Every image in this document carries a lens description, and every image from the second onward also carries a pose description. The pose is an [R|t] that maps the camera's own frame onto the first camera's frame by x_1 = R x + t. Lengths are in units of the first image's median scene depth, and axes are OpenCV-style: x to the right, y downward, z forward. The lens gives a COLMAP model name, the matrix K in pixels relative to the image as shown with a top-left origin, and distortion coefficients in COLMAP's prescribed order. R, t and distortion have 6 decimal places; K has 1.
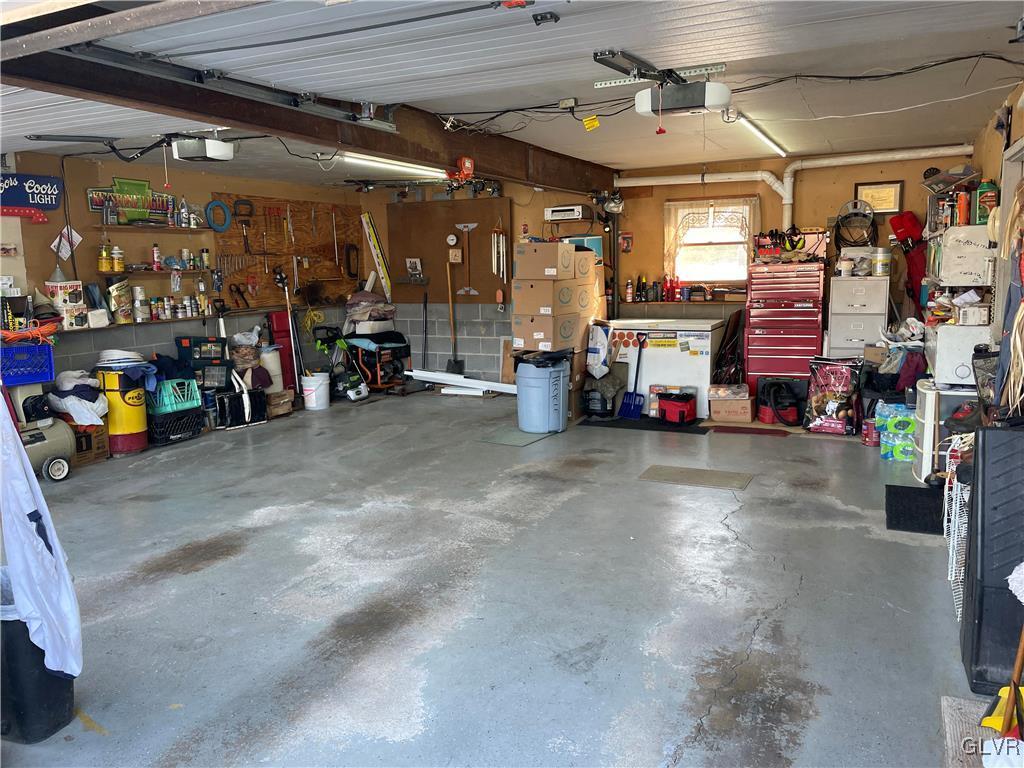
lens RADIAL K [[773.0, 0, 509.1], [0, 773.0, 373.6], [0, 0, 1]] dist [0.089856, -0.139700]
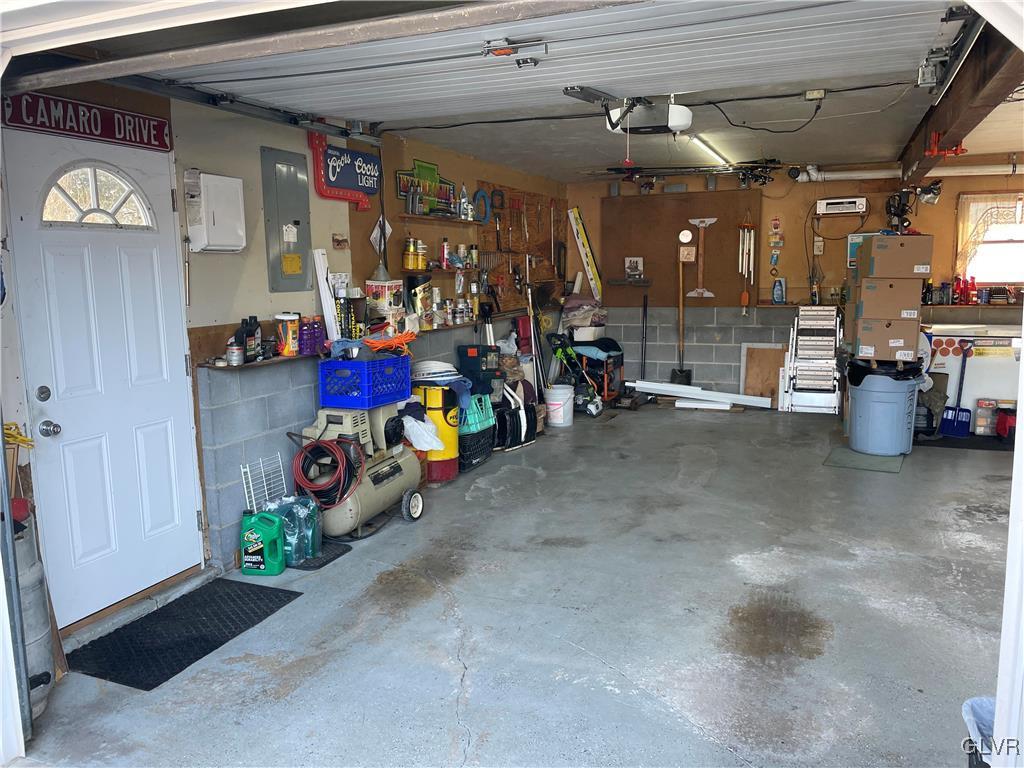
lens RADIAL K [[773.0, 0, 509.1], [0, 773.0, 373.6], [0, 0, 1]] dist [0.089856, -0.139700]
pose [[0.998715, -0.002171, 0.050624, -0.396616], [0.002501, 0.999976, -0.006456, -0.009499], [-0.050608, 0.006574, 0.998697, 0.132214]]
